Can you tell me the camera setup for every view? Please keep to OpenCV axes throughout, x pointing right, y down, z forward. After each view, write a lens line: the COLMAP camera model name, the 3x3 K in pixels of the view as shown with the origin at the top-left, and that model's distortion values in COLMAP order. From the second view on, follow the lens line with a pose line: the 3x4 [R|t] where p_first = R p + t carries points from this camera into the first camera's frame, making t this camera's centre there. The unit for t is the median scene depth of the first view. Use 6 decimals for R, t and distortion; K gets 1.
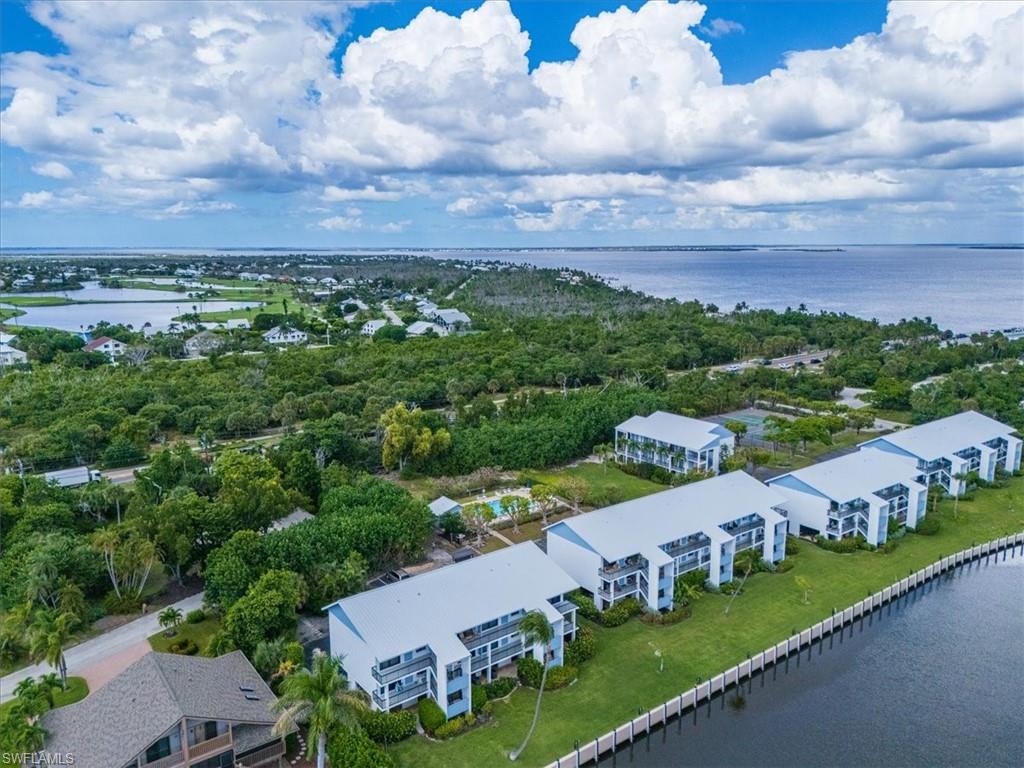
lens RADIAL K [[759.2, 0, 514.8], [0, 759.2, 382.1], [0, 0, 1]] dist [0.082367, -0.071946]
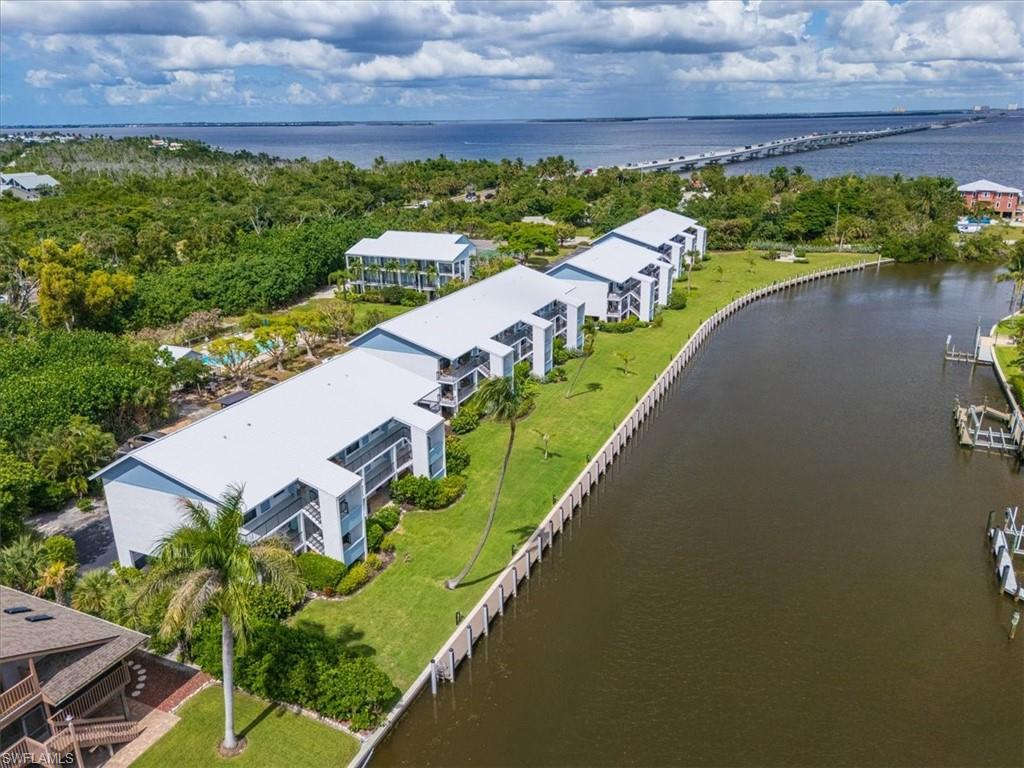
lens RADIAL K [[759.2, 0, 514.8], [0, 759.2, 382.1], [0, 0, 1]] dist [0.082367, -0.071946]
pose [[0.877217, -0.169554, 0.449156, -0.123270], [0.100377, 0.979656, 0.173776, 0.080606], [-0.469483, -0.107355, 0.876391, 0.161334]]
